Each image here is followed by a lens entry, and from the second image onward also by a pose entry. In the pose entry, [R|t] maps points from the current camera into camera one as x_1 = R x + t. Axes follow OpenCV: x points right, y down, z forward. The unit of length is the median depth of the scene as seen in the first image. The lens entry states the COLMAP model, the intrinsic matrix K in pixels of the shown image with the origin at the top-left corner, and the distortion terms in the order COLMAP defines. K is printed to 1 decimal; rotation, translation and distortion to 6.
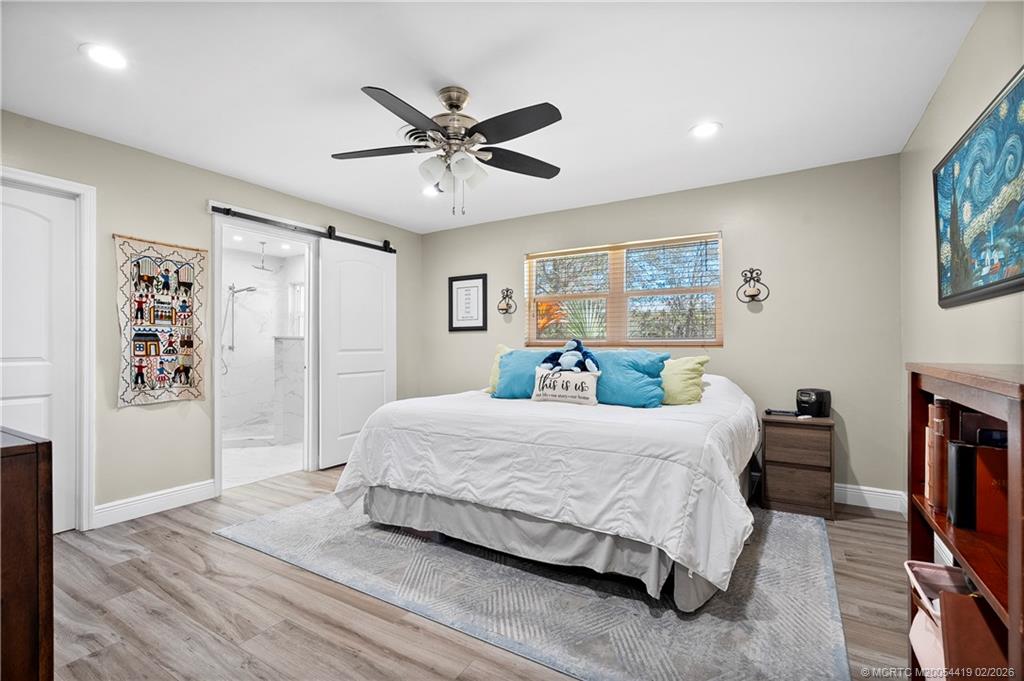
lens RADIAL K [[467.3, 0, 505.7], [0, 467.3, 350.8], [0, 0, 1]] dist [-0.001384, -0.000248]
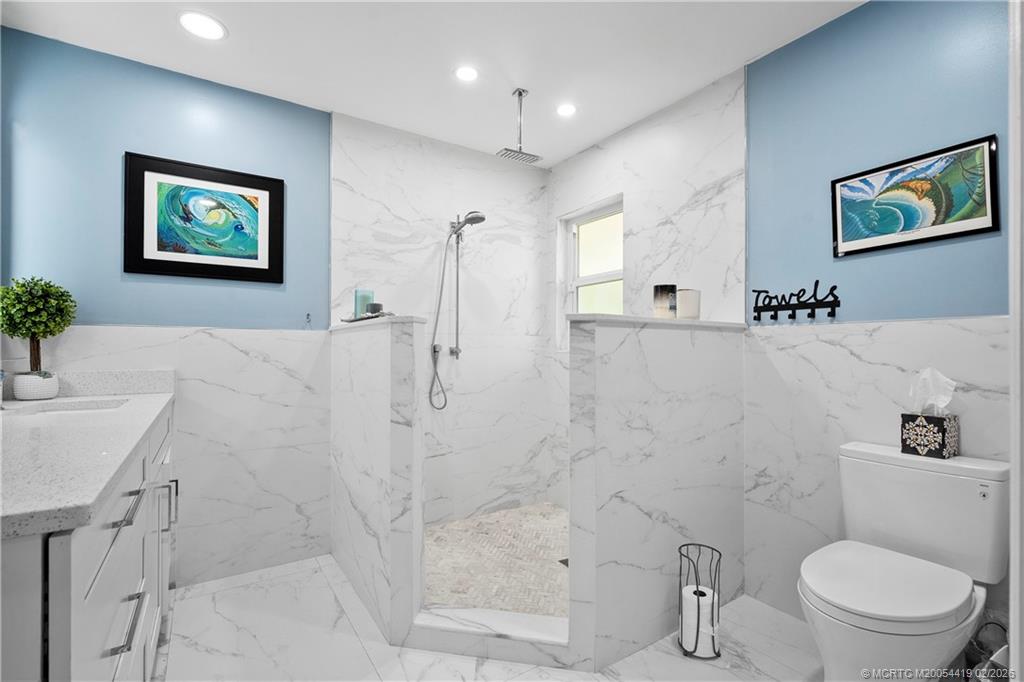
lens RADIAL K [[467.3, 0, 505.7], [0, 467.3, 351.3], [0, 0, 1]] dist [-0.001384, -0.000248]
pose [[0.905981, -0.000936, -0.423317, -0.581046], [-0.000952, 0.999991, -0.004247, -0.008458], [0.423317, 0.004250, 0.905971, 1.013393]]
